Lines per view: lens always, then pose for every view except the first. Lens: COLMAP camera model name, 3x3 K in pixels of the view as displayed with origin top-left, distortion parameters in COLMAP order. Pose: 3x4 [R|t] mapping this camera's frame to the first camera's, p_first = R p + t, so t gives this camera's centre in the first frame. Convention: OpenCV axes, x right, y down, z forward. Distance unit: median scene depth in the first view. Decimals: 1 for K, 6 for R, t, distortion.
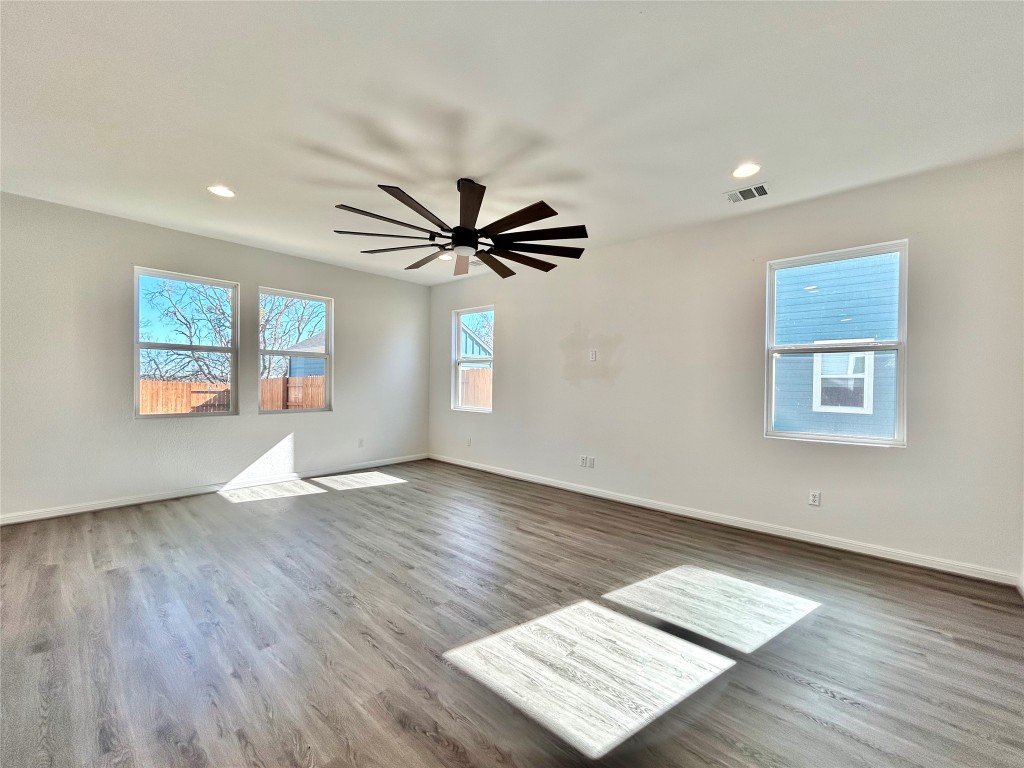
lens RADIAL K [[415.4, 0, 511.2], [0, 415.4, 383.5], [0, 0, 1]] dist [0.004602, 0.000612]
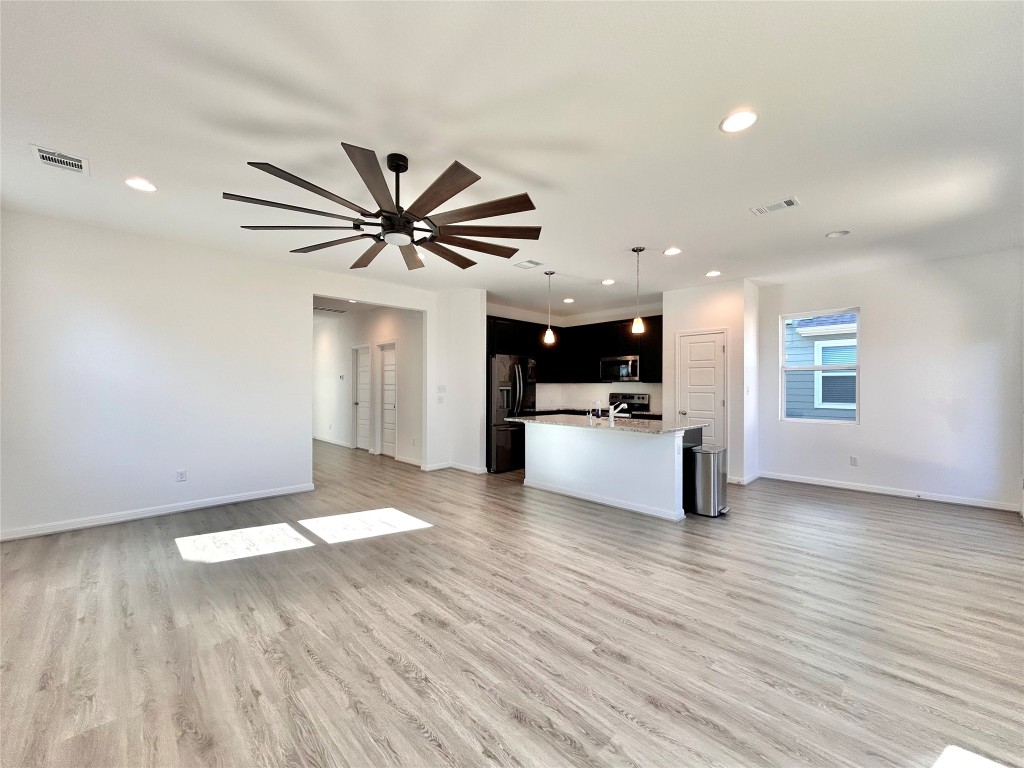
lens RADIAL K [[415.4, 0, 513.2], [0, 415.4, 385.5], [0, 0, 1]] dist [0.004602, 0.000612]
pose [[-0.998000, -0.013399, 0.061773, -0.372405], [-0.013184, 0.999906, 0.003893, -0.024921], [-0.061820, 0.003071, -0.998083, 1.678050]]
